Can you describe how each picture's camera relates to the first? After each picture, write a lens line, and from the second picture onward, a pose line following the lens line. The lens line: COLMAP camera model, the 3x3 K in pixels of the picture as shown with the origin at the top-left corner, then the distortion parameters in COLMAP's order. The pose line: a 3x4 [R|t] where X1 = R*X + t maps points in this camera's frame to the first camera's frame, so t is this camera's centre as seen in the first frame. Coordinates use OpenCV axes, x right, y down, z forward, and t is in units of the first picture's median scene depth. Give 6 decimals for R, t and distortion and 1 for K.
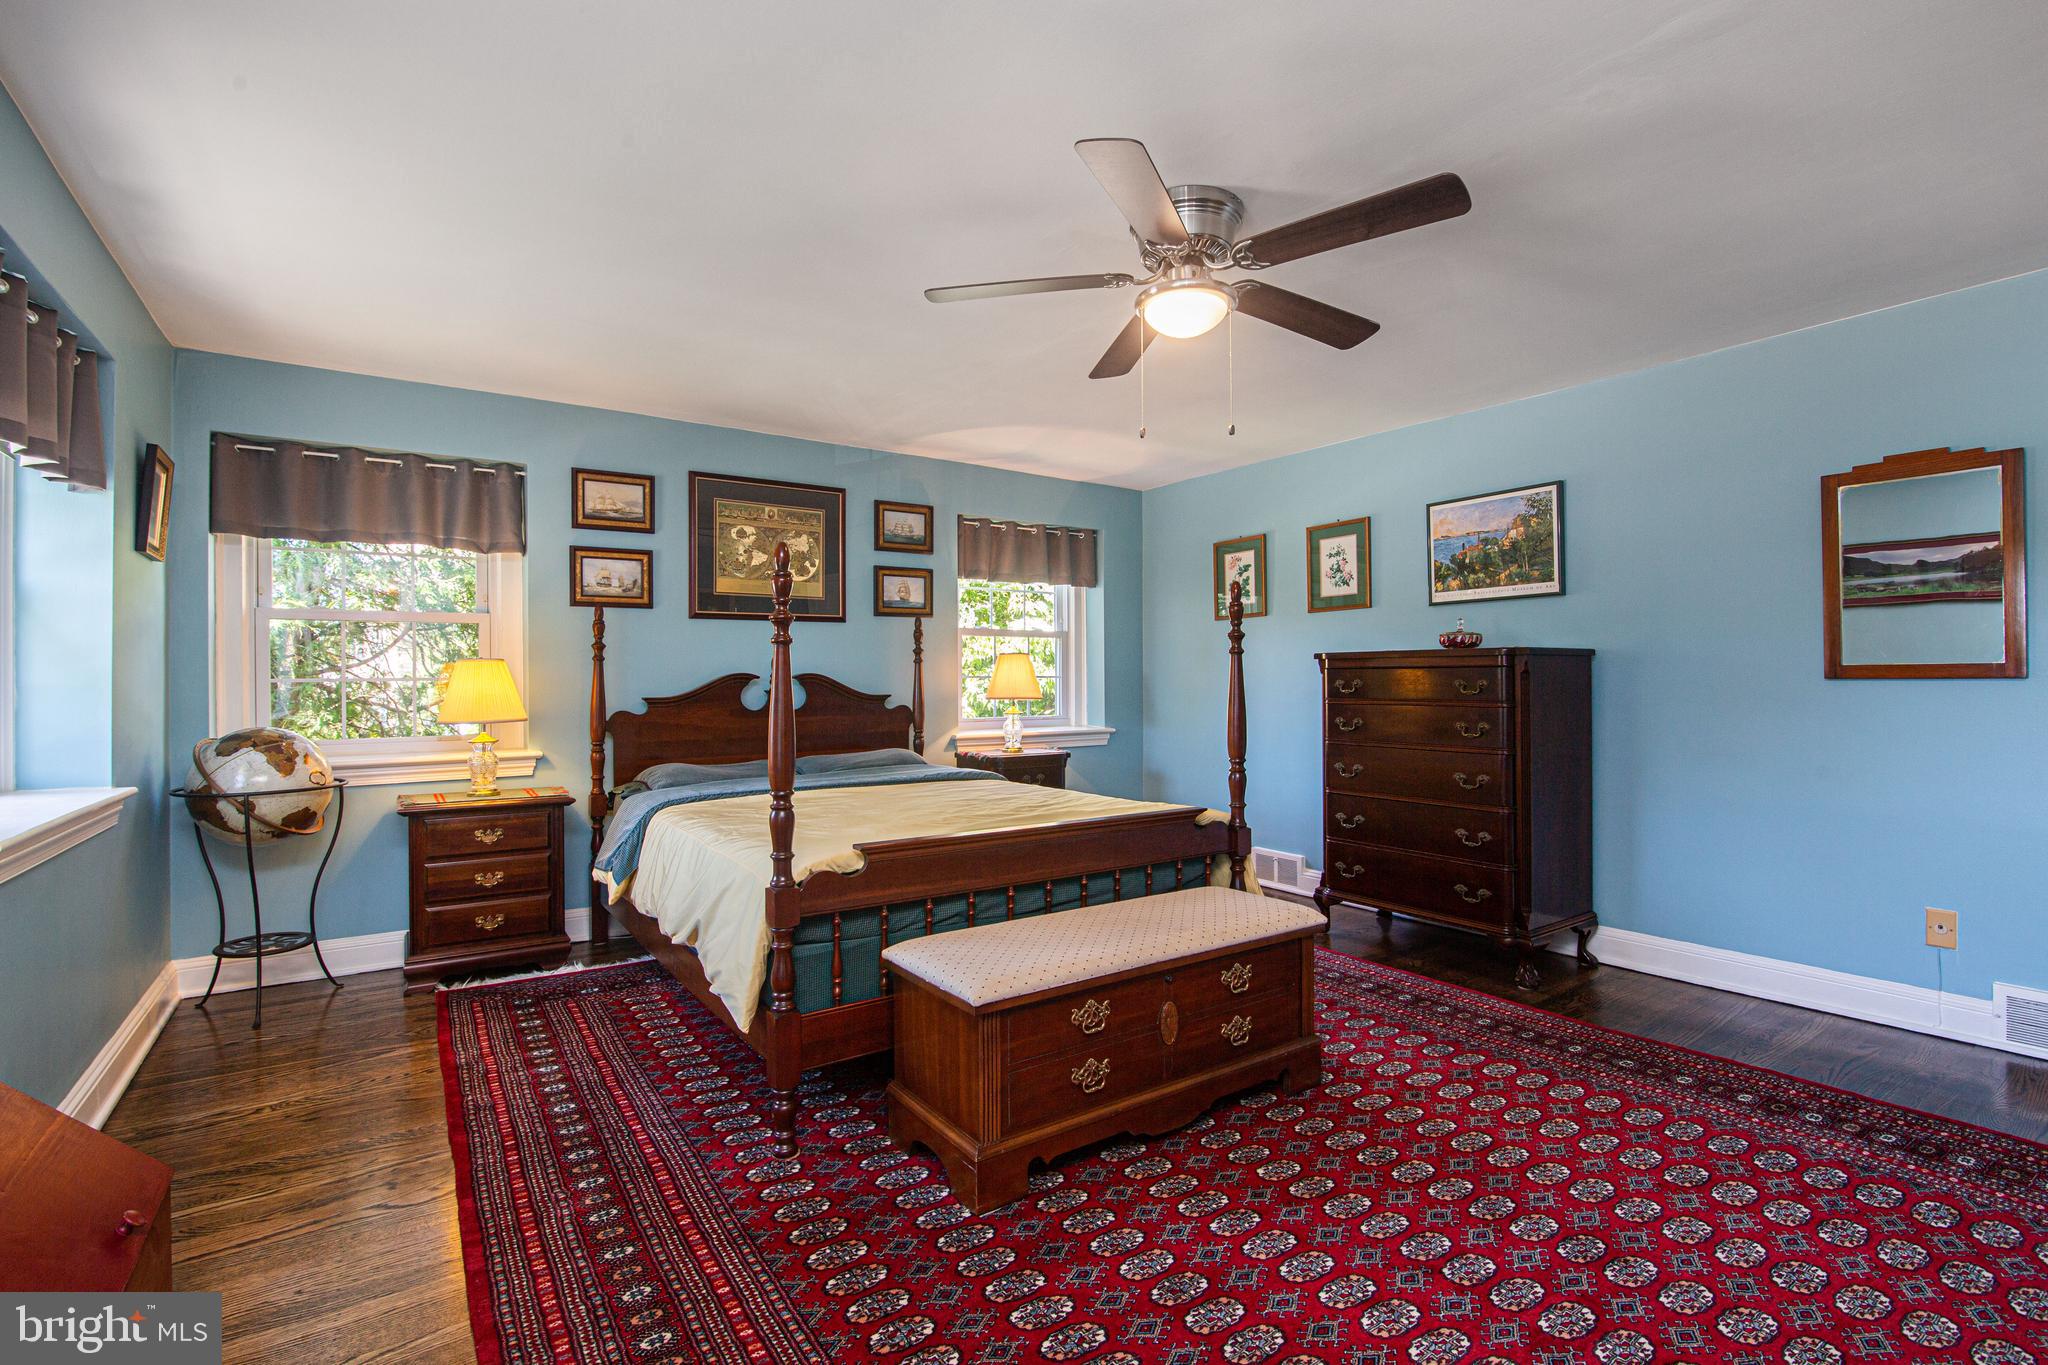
lens RADIAL K [[950.8, 0, 1023.0], [0, 950.8, 677.8], [0, 0, 1]] dist [0.000234, -0.000816]
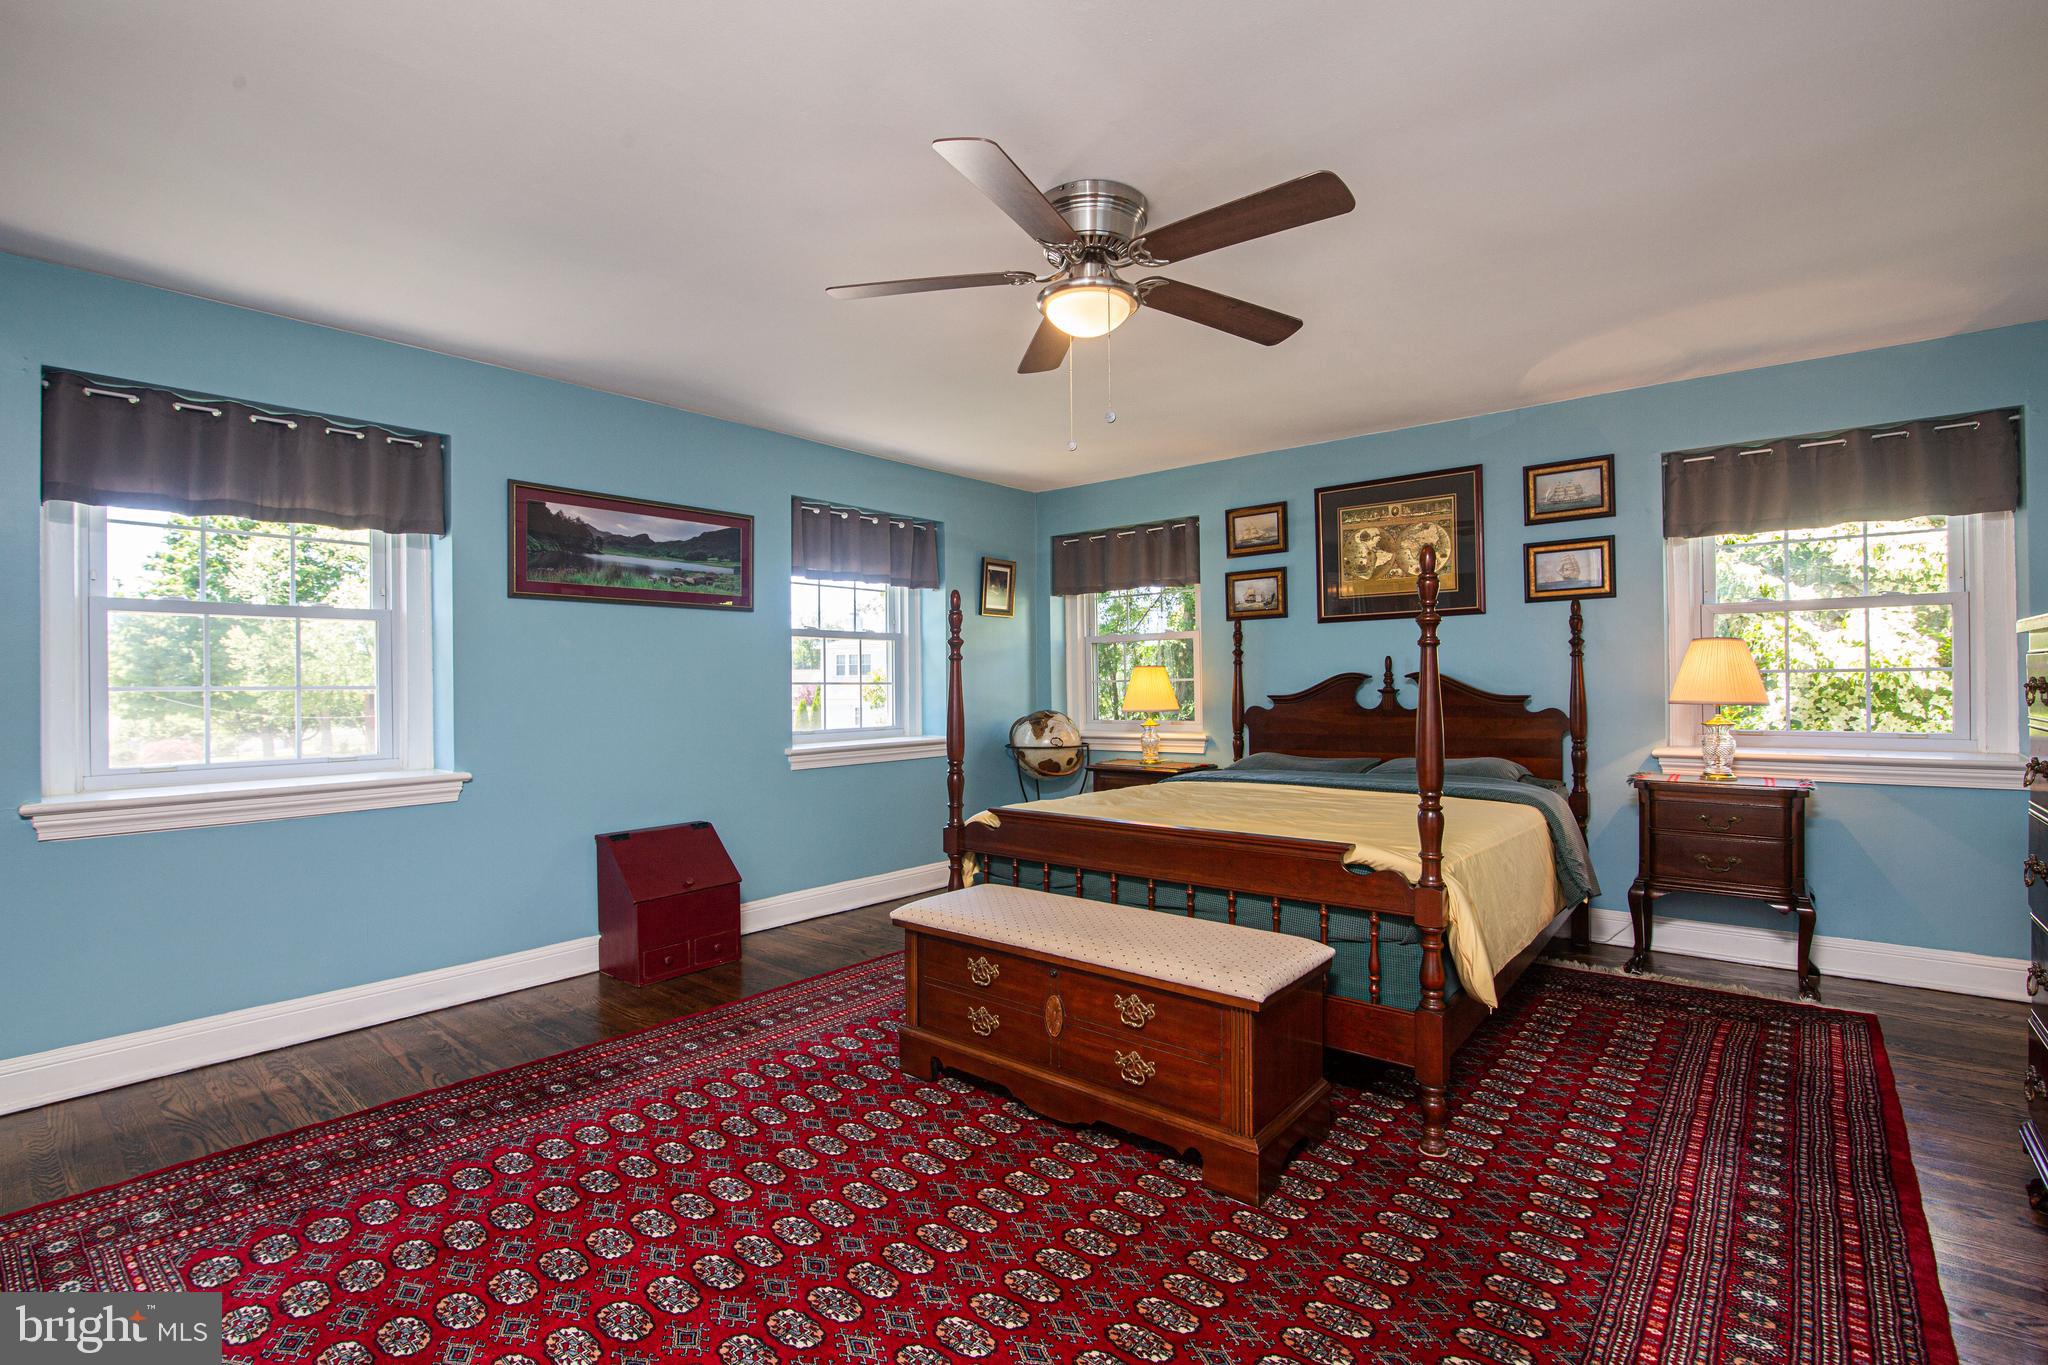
lens RADIAL K [[950.8, 0, 1019.5], [0, 950.8, 682.0], [0, 0, 1]] dist [0.000234, -0.000816]
pose [[0.278917, -0.000665, -0.960315, 0.600533], [0.010655, 0.999940, 0.002403, -0.001009], [0.960256, -0.010902, 0.278907, 0.360850]]
